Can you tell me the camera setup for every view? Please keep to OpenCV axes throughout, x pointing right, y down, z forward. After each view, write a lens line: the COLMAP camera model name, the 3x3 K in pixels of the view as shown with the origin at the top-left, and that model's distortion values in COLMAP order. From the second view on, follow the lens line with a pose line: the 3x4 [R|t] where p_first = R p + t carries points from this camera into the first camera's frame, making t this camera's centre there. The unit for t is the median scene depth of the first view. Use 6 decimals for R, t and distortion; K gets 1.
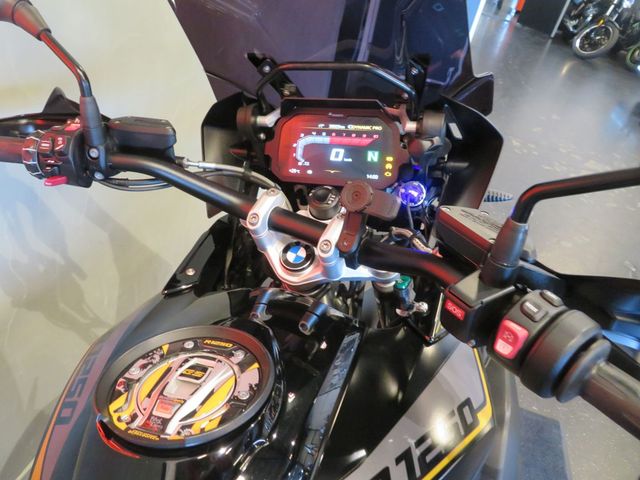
lens RADIAL K [[459.5, 0, 323.7], [0, 459.5, 236.2], [0, 0, 1]] dist [-0.003489, 0.004106]
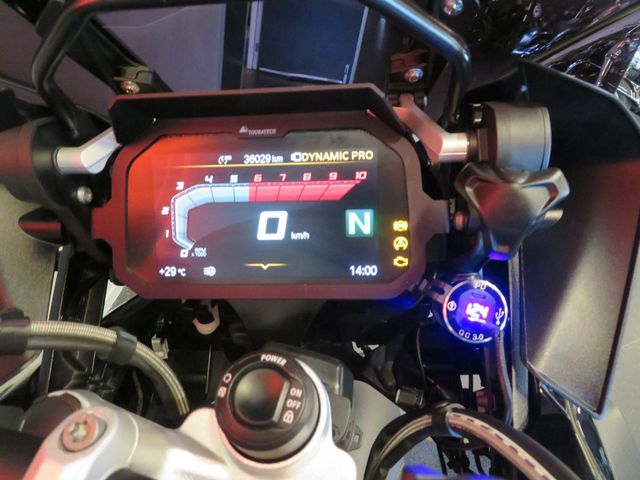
lens RADIAL K [[459.5, 0, 314.0], [0, 459.5, 238.5], [0, 0, 1]] dist [-0.003489, 0.004106]
pose [[0.976249, -0.120433, 0.180093, -0.010029], [0.121924, 0.992536, 0.002809, -0.162539], [-0.179087, 0.019215, 0.983646, 0.585137]]
